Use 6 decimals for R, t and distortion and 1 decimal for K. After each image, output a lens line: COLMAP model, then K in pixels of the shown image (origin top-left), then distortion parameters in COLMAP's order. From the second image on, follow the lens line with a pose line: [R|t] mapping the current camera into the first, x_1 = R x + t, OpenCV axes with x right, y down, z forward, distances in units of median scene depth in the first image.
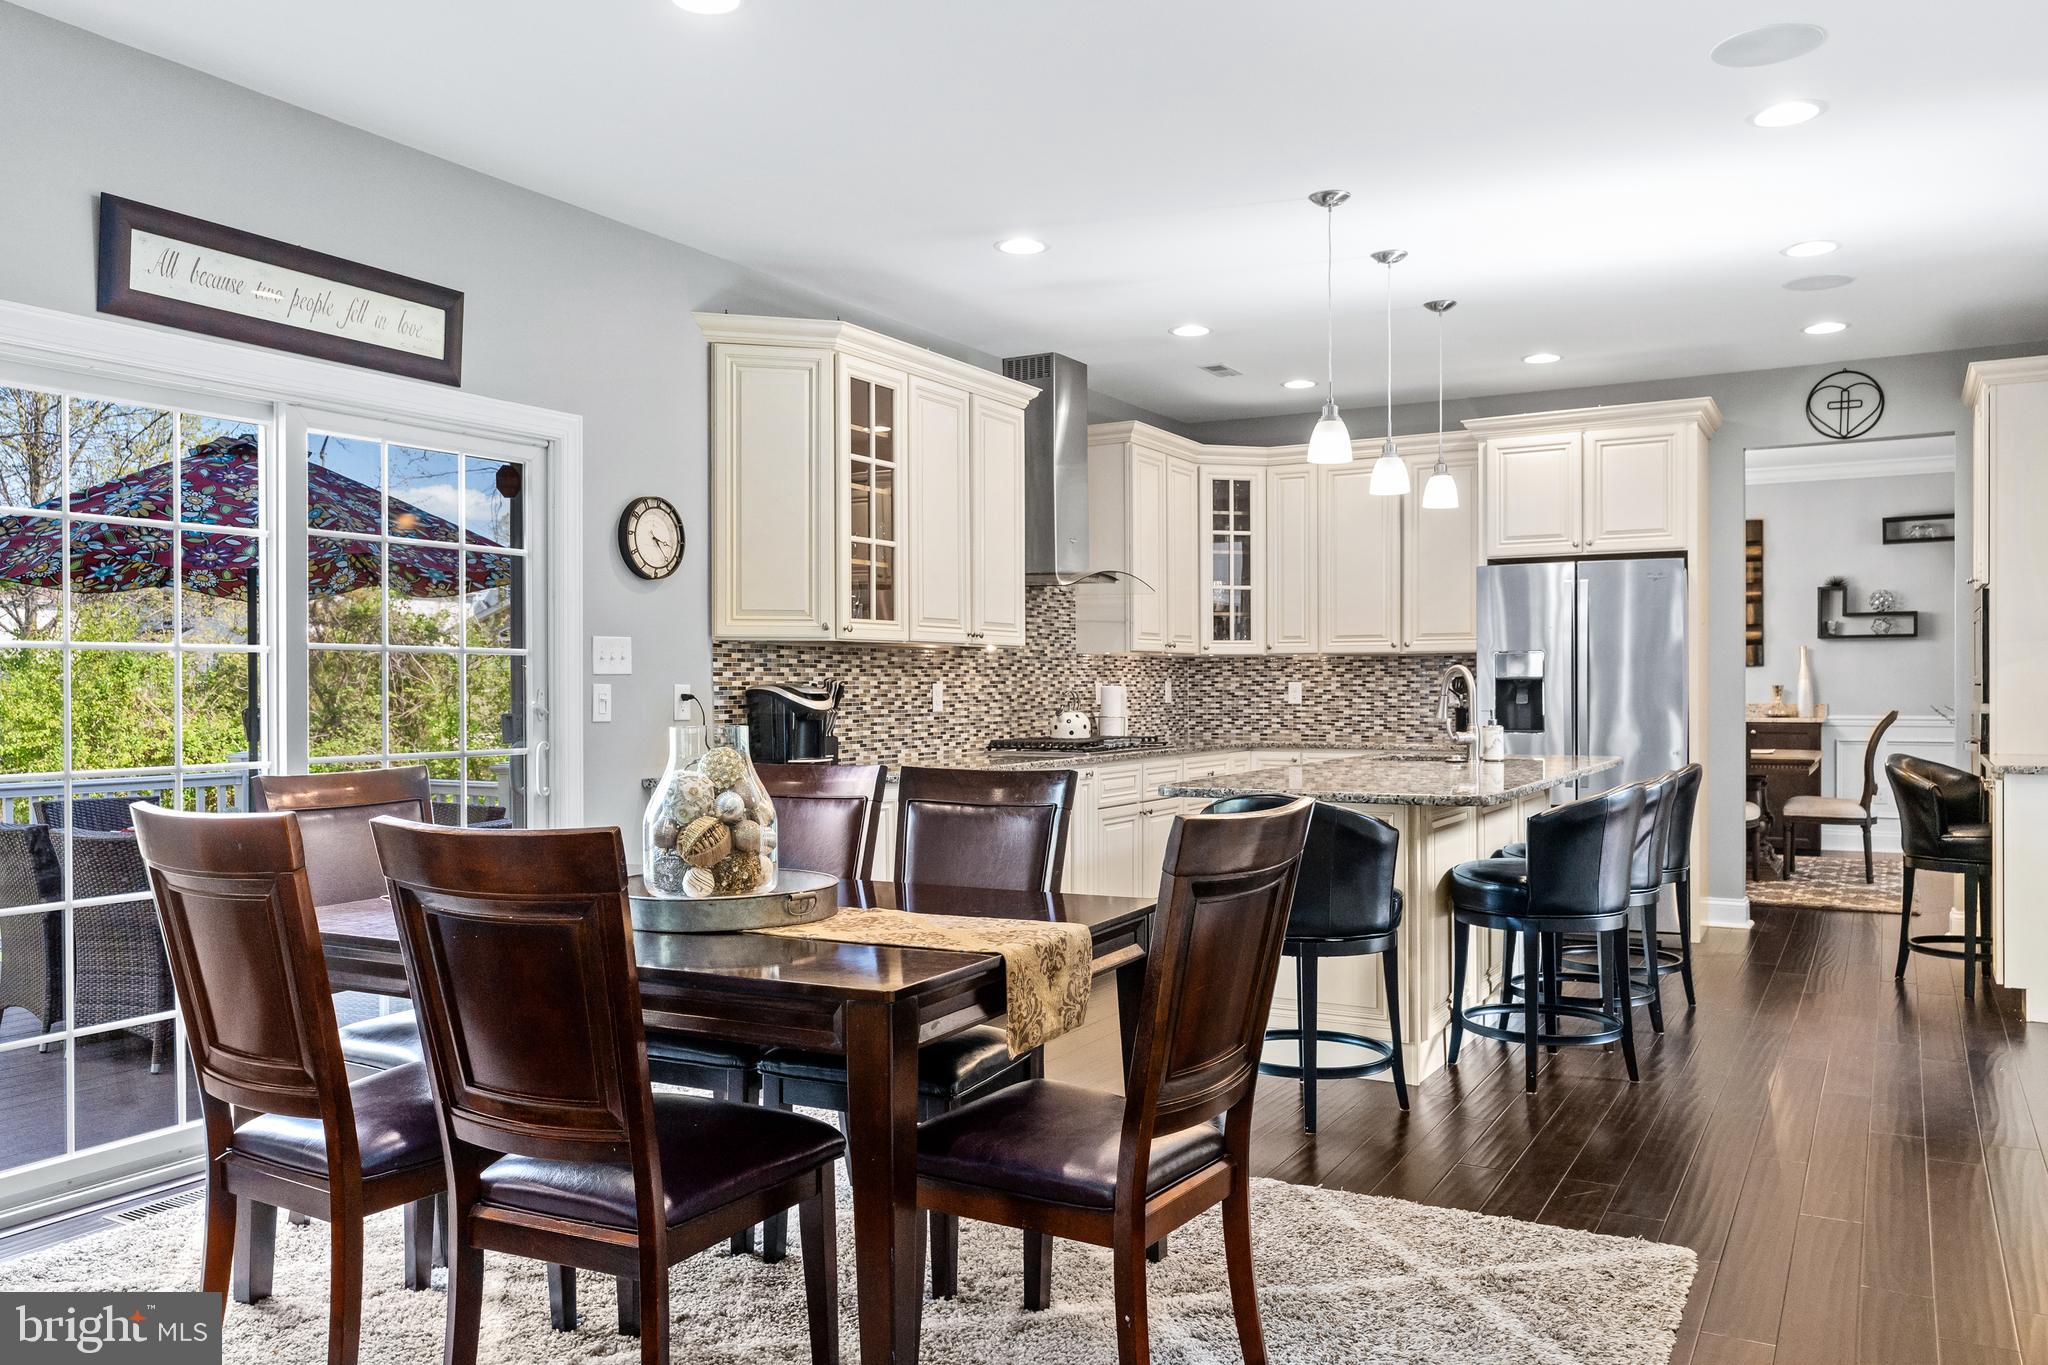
lens RADIAL K [[1565.7, 0, 1024.0], [0, 1565.7, 682.5], [0, 0, 1]] dist [0.002555, 0.000966]
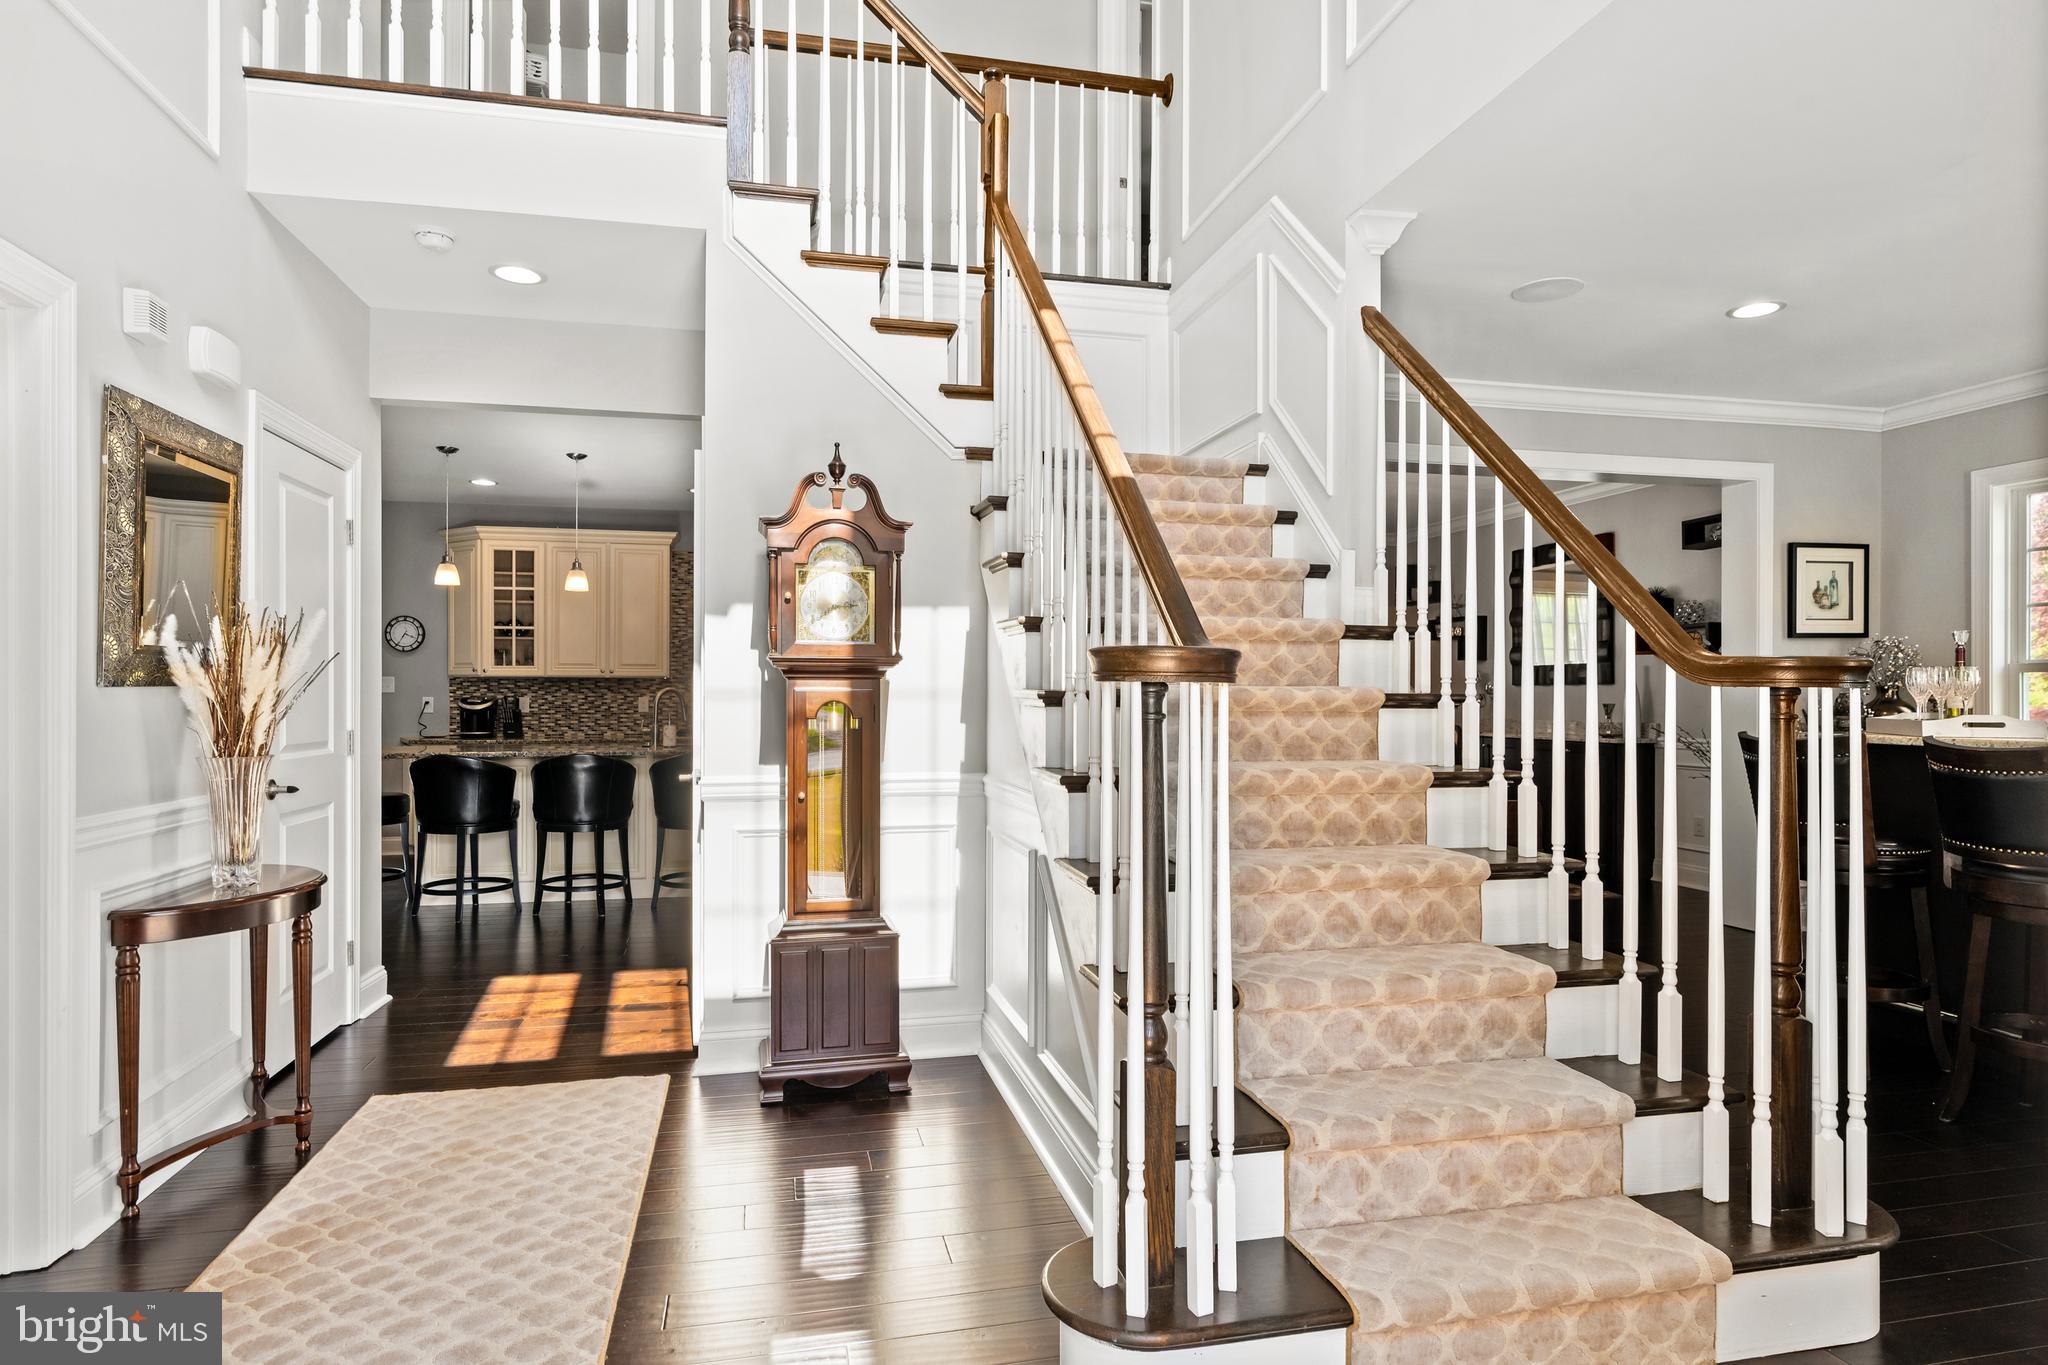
lens RADIAL K [[1149.7, 0, 1024.0], [0, 1149.7, 682.5], [0, 0, 1]] dist [-0.000270, 0.000064]
pose [[0.668849, -0.000780, -0.743398, 1.469053], [-0.005570, 0.999966, -0.006060, -0.012696], [0.743377, 0.008194, 0.668822, 0.489010]]
